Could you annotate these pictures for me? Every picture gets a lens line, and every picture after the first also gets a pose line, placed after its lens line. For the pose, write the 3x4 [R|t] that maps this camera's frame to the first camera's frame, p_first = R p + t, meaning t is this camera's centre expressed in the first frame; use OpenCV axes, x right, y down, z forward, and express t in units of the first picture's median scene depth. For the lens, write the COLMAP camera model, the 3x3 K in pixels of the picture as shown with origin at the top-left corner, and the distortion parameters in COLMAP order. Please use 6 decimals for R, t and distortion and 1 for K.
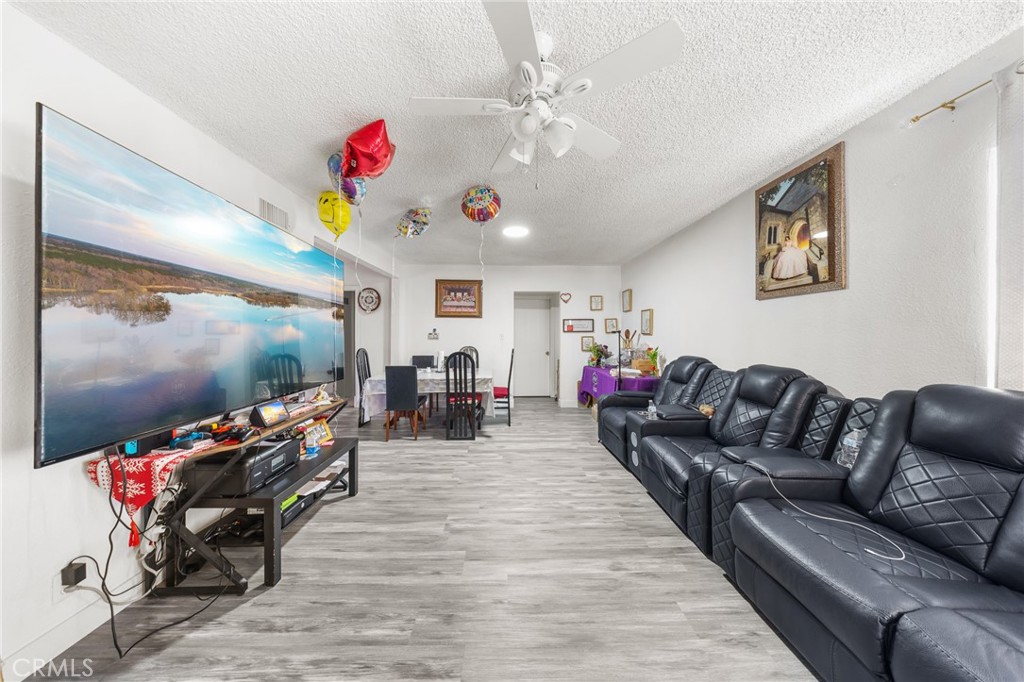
lens RADIAL K [[297.5, 0, 508.6], [0, 297.5, 333.9], [0, 0, 1]] dist [0.000375, 0.000005]
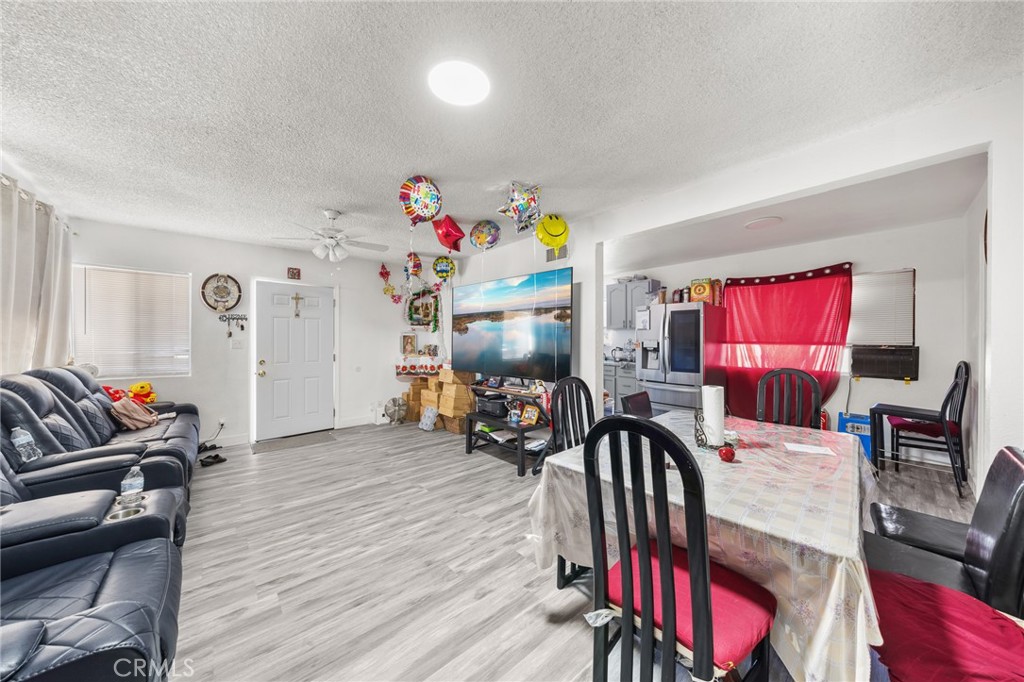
lens RADIAL K [[344.8, 0, 504.5], [0, 344.8, 336.5], [0, 0, 1]] dist [-0.000959, -0.000004]
pose [[-0.769865, -0.000913, -0.638207, 0.443985], [-0.000931, 1.000000, -0.000307, -0.005341], [0.638207, 0.000358, -0.769865, 2.265686]]
